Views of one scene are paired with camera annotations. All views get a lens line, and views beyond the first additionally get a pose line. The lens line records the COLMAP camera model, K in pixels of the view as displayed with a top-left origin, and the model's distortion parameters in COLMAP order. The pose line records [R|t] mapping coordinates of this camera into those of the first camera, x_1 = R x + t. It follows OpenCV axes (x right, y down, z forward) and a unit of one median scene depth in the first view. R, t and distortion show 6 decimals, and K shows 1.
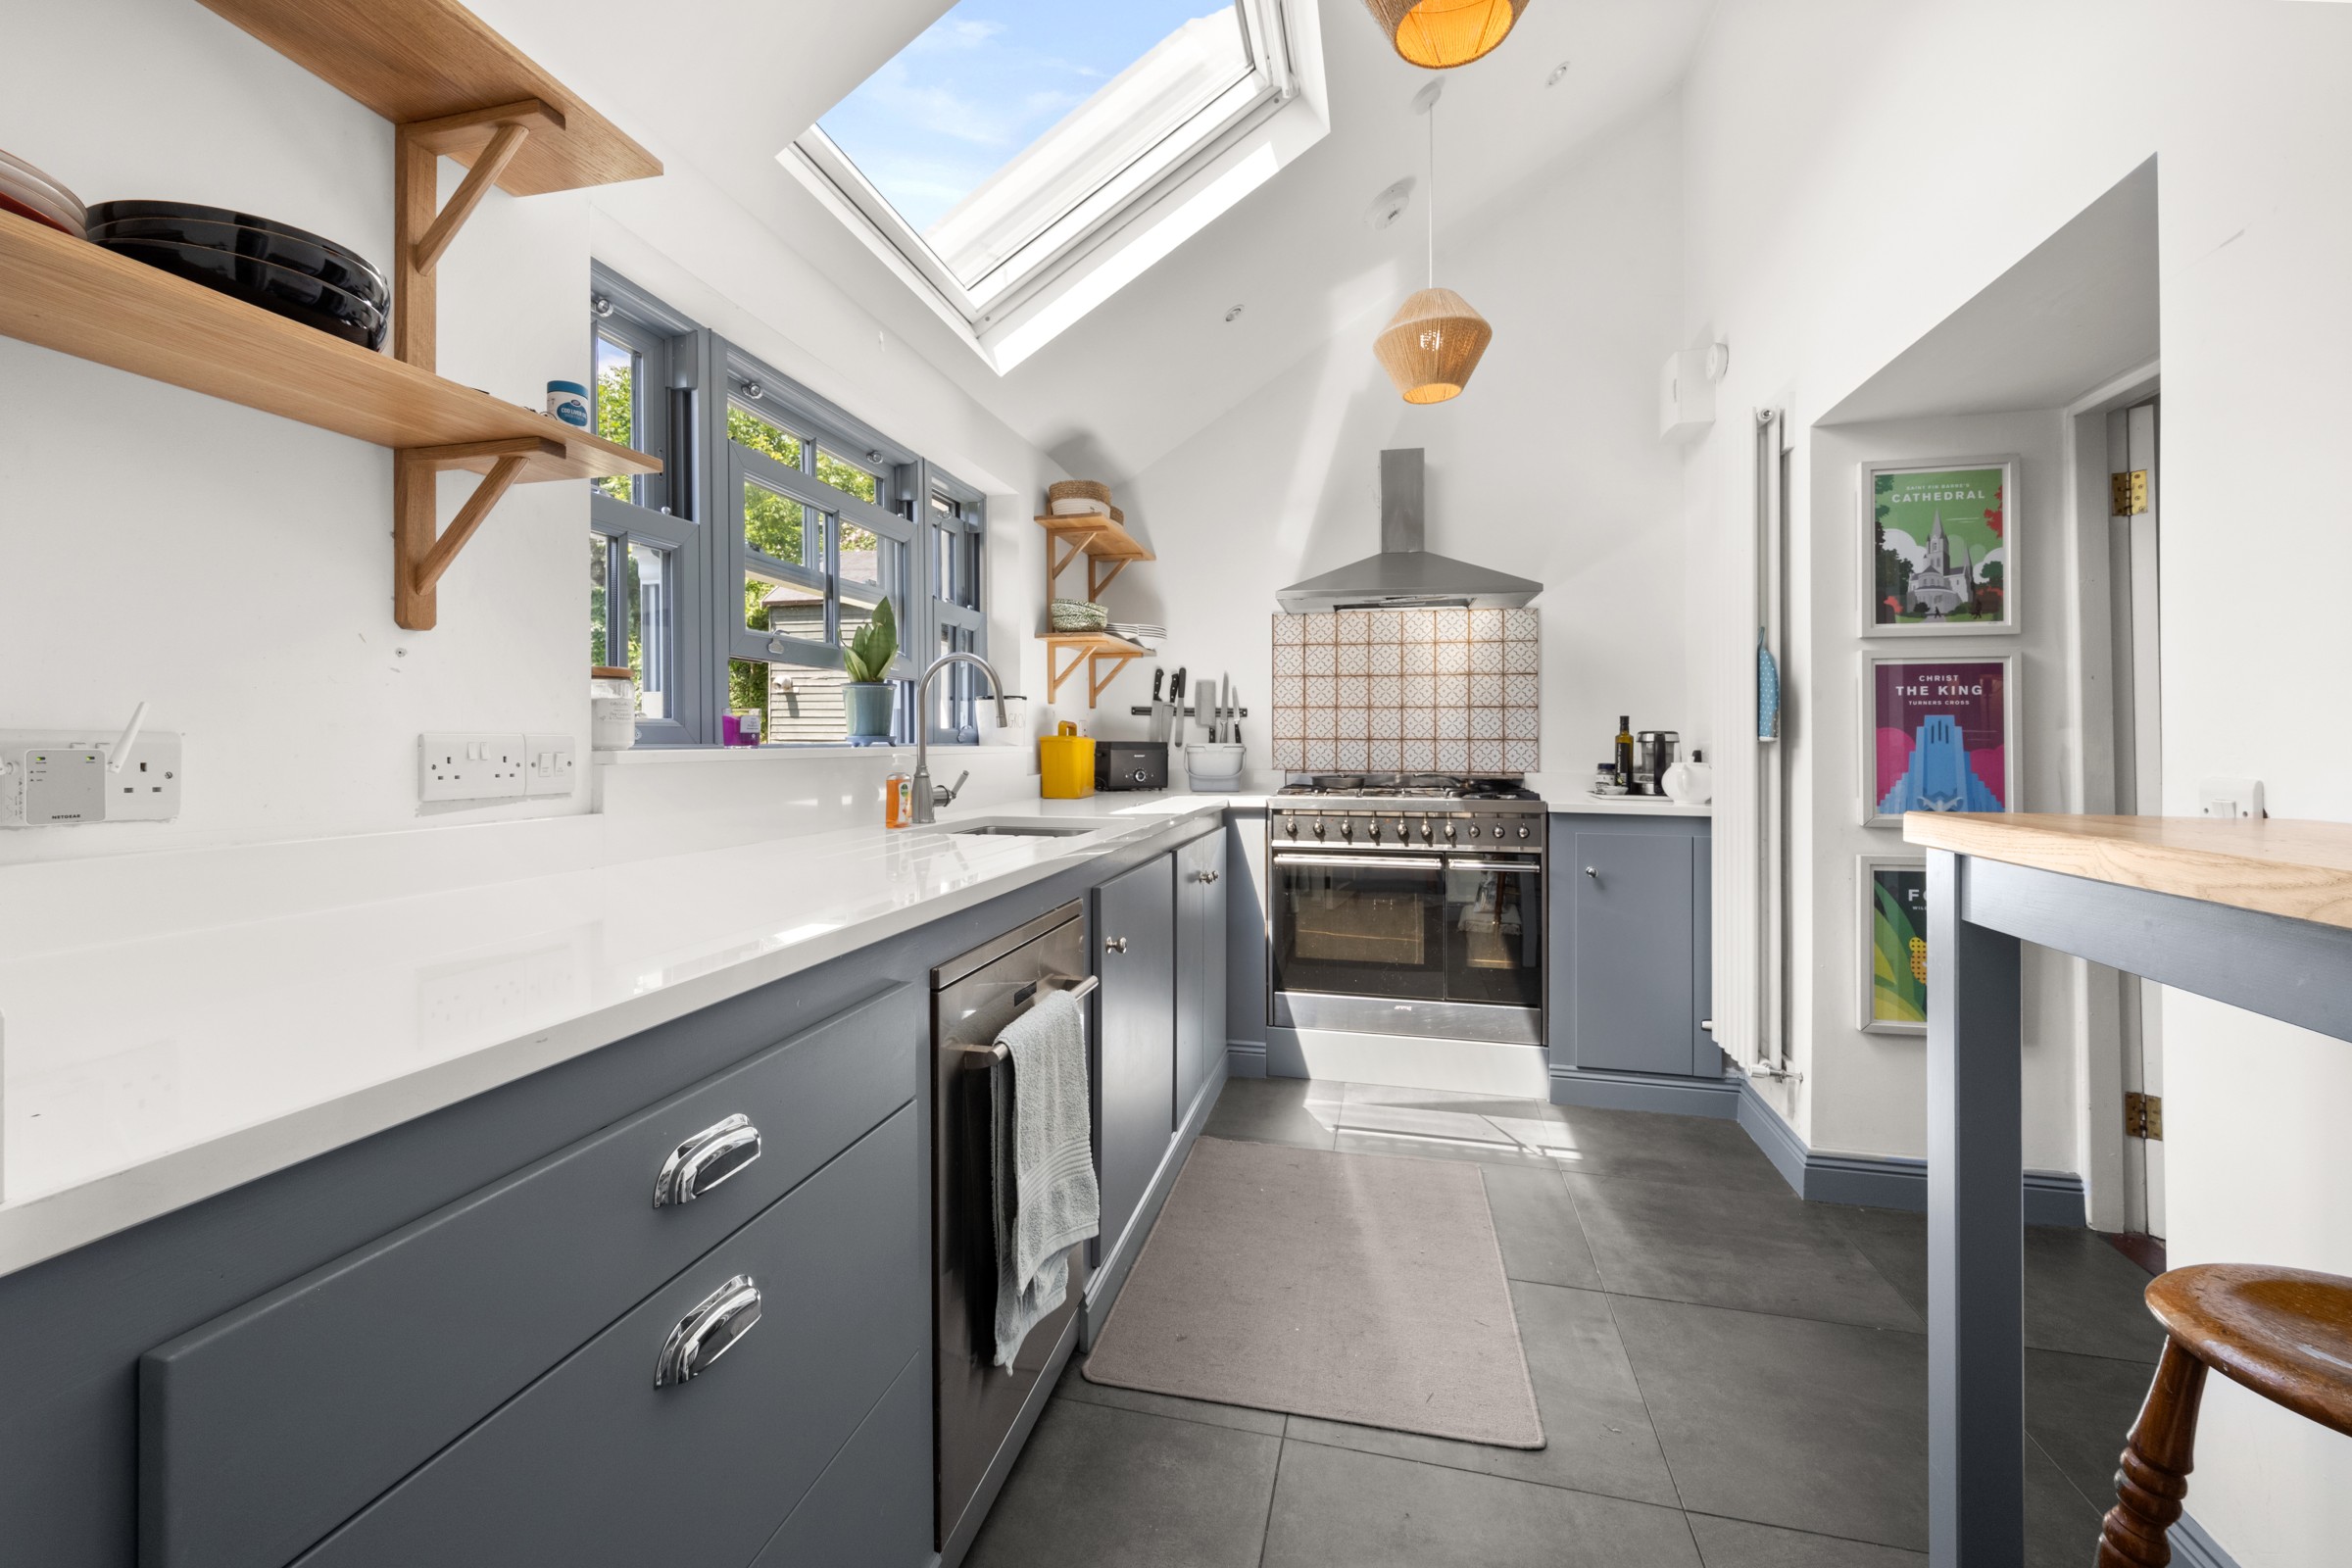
lens RADIAL K [[959.5, 0, 1180.5], [0, 959.5, 721.9], [0, 0, 1]] dist [-0.001165, -0.000016]
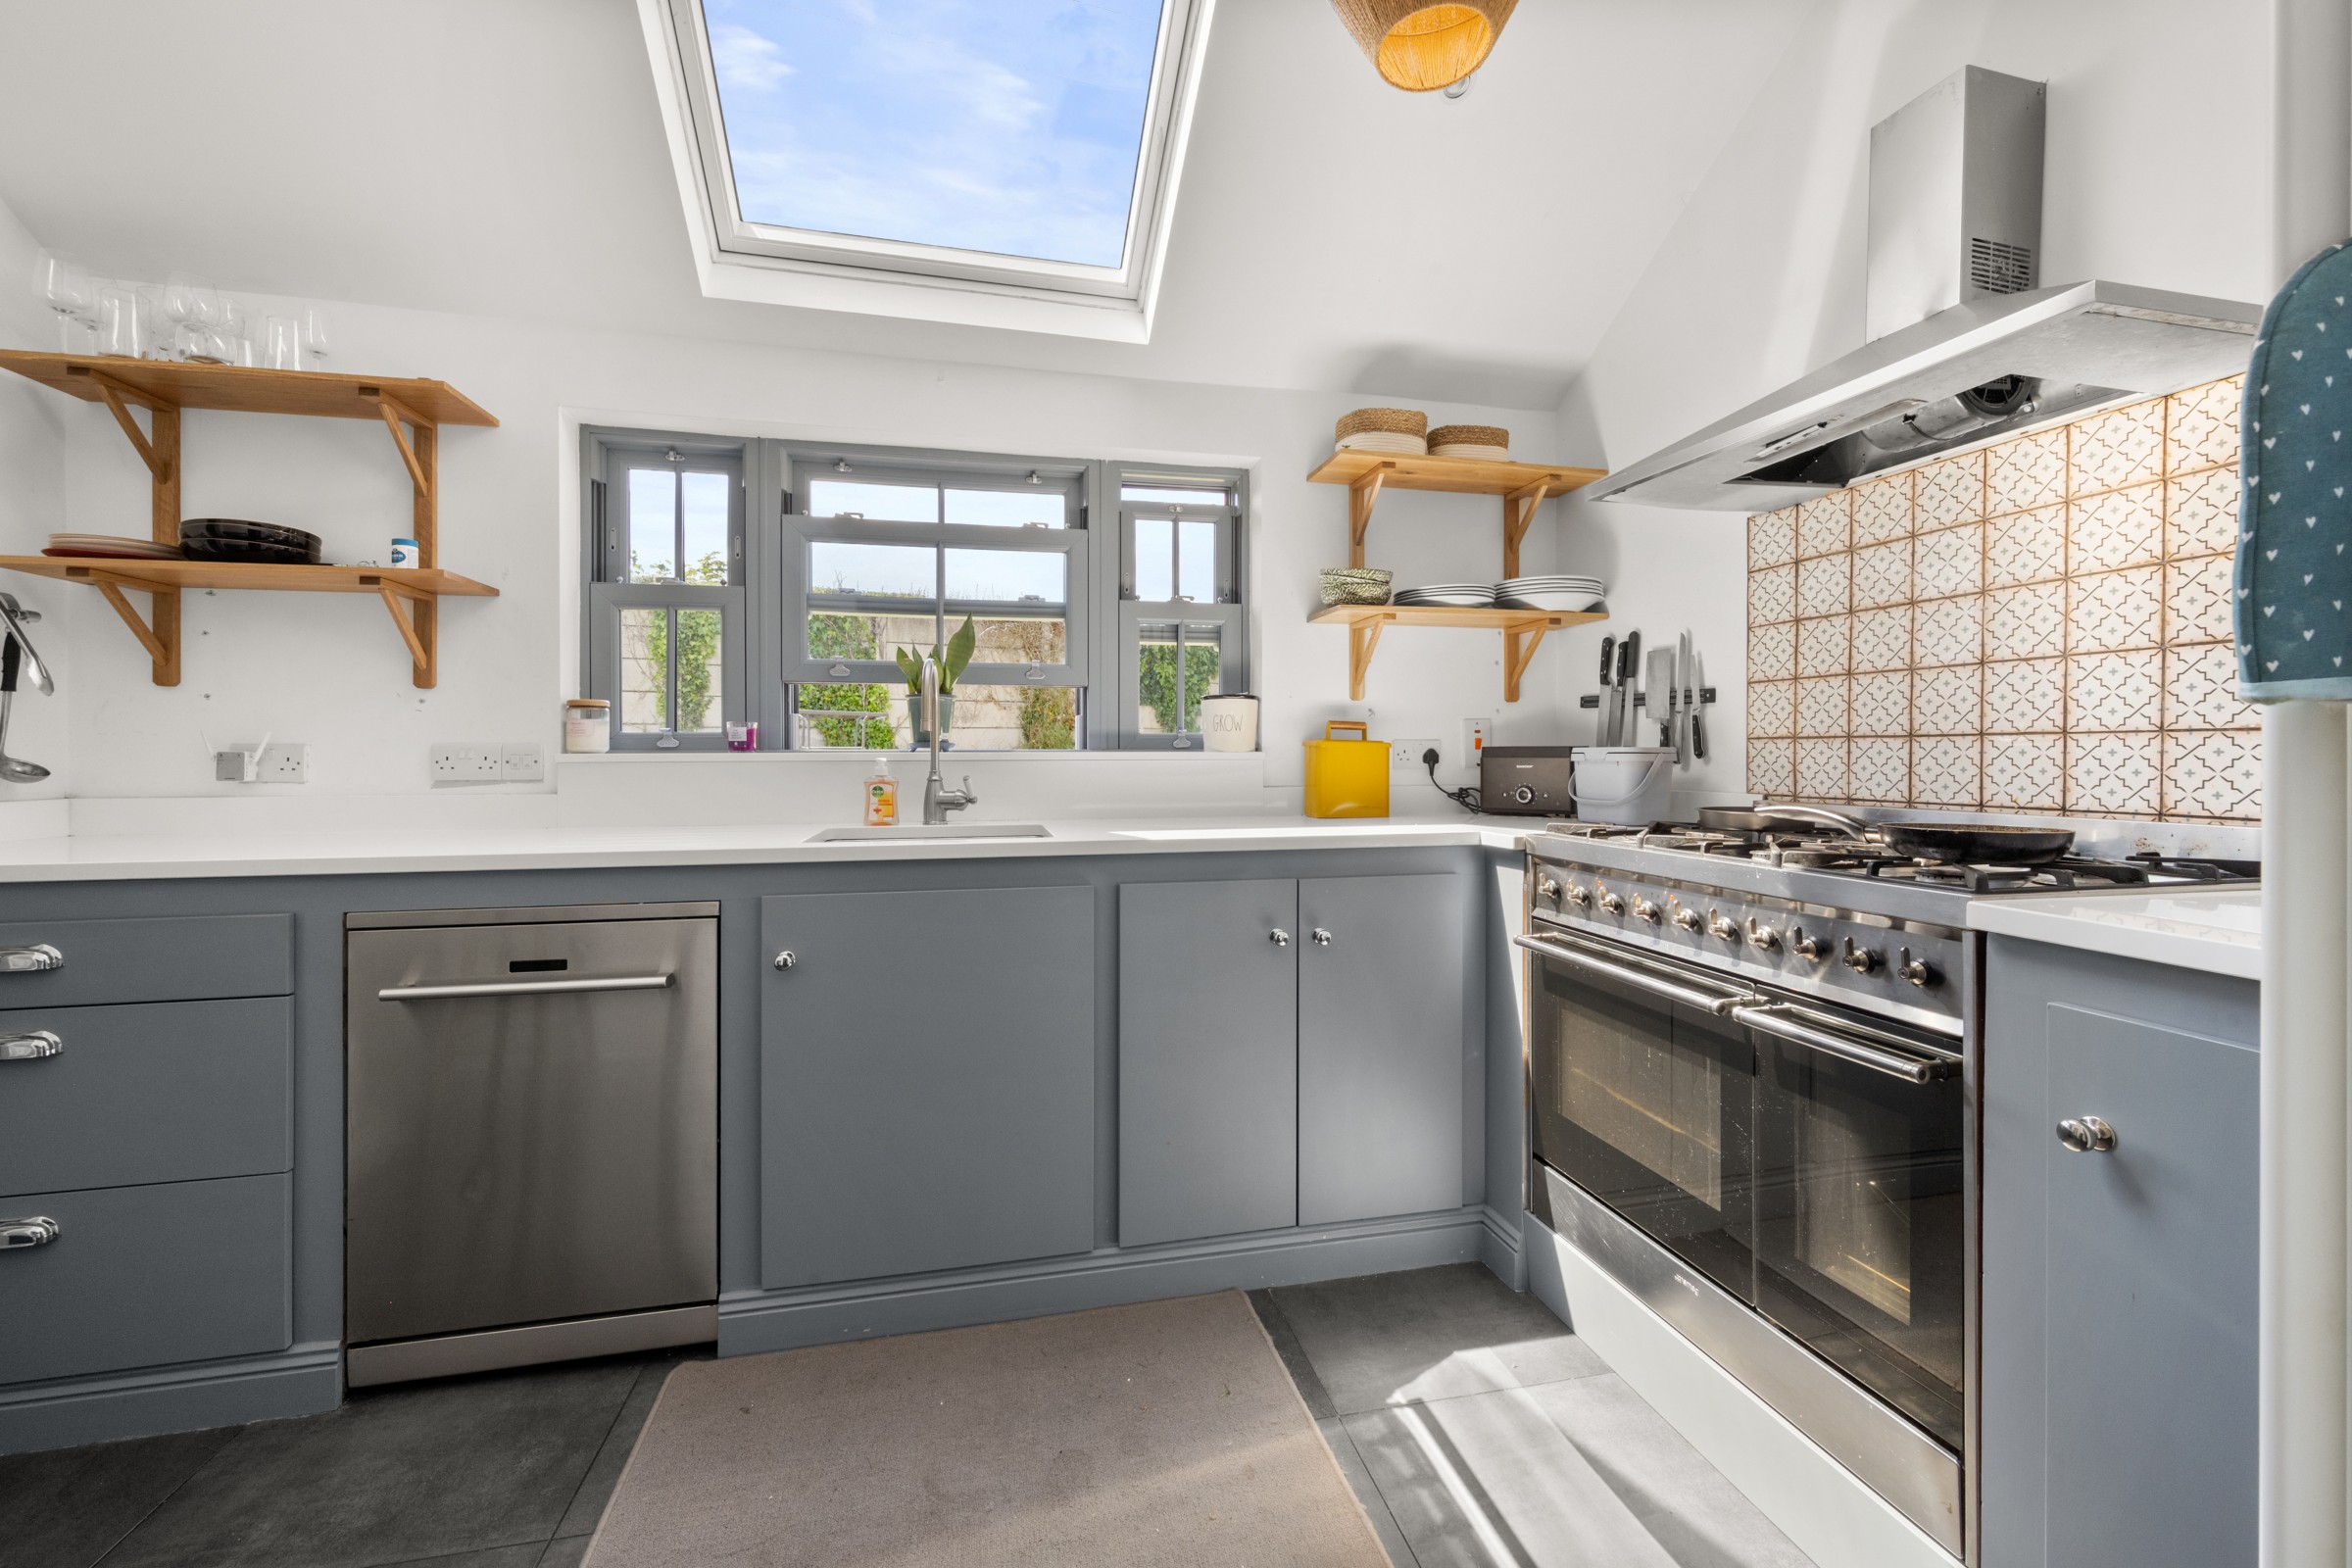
lens RADIAL K [[936.6, 0, 1182.5], [0, 936.6, 754.0], [0, 0, 1]] dist [-0.002588, -0.000187]
pose [[0.434724, -0.004446, -0.900553, 0.520302], [0.021822, 0.999746, 0.005599, 0.018793], [0.900299, -0.022086, 0.434710, 0.537063]]
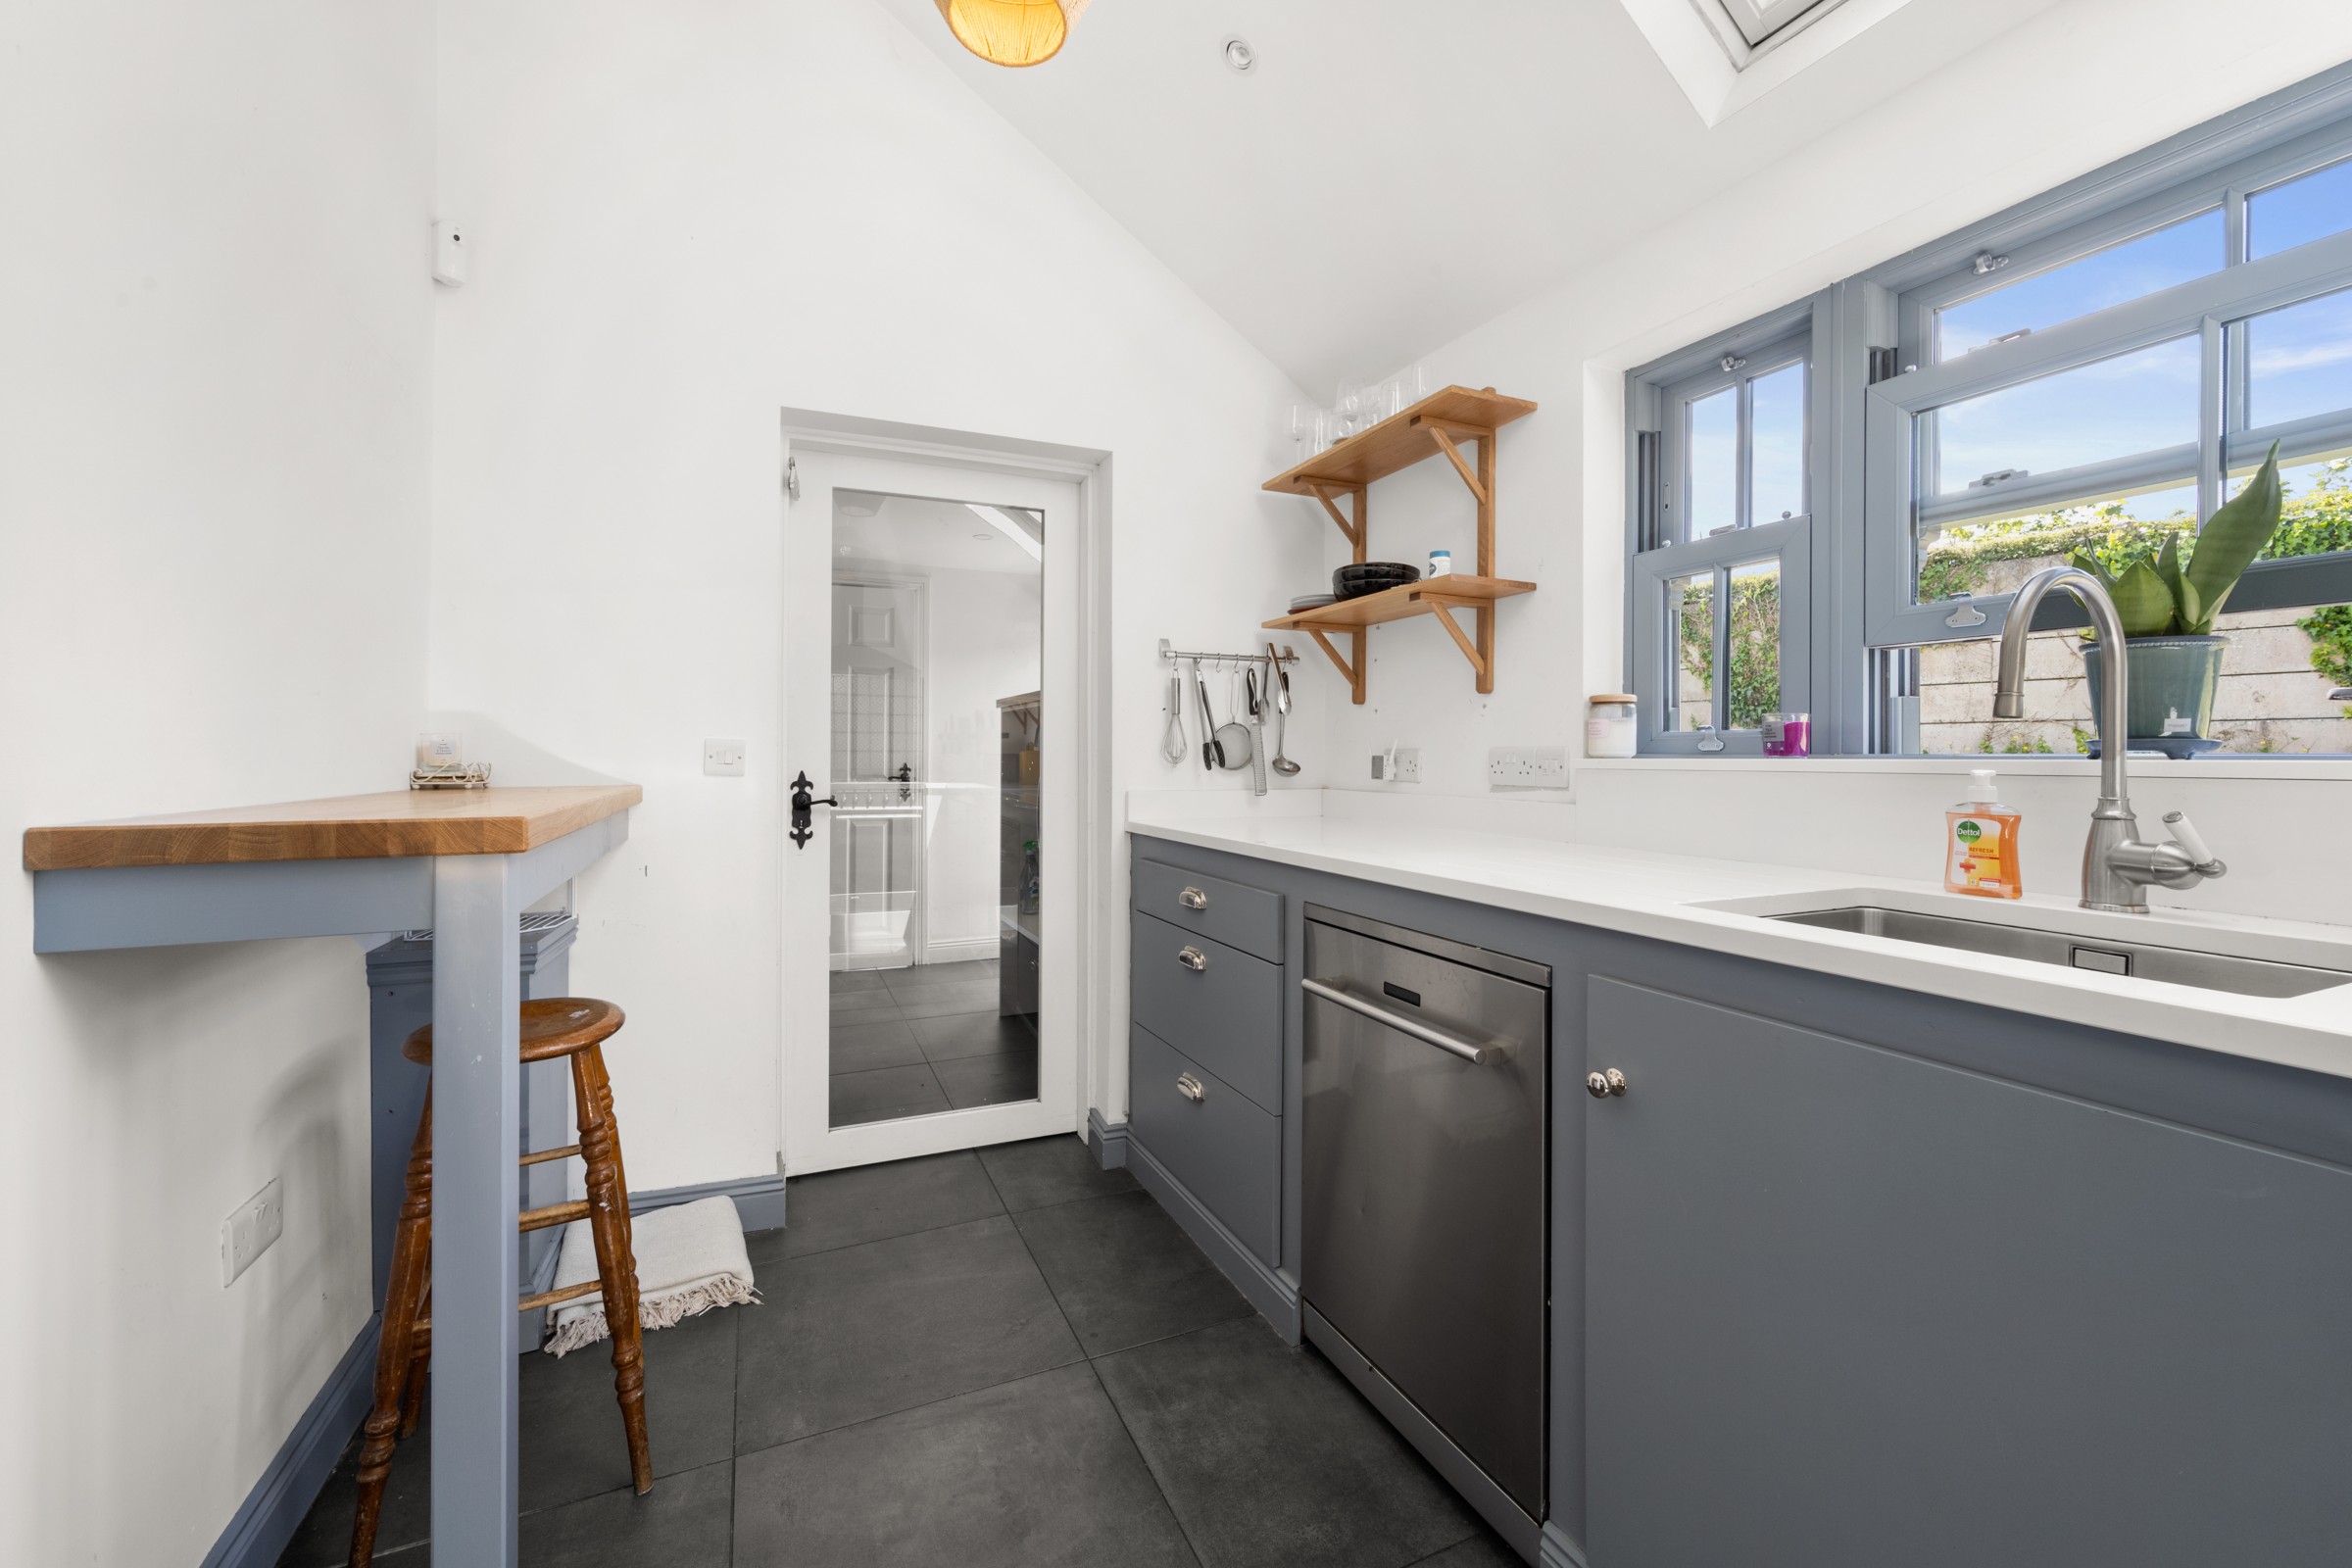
lens RADIAL K [[936.6, 0, 1182.5], [0, 936.6, 754.0], [0, 0, 1]] dist [-0.002588, -0.000187]
pose [[-0.790894, -0.005725, -0.611927, 0.283614], [0.007333, 0.999796, -0.018831, 0.019018], [0.611910, -0.019380, -0.790690, 0.733585]]
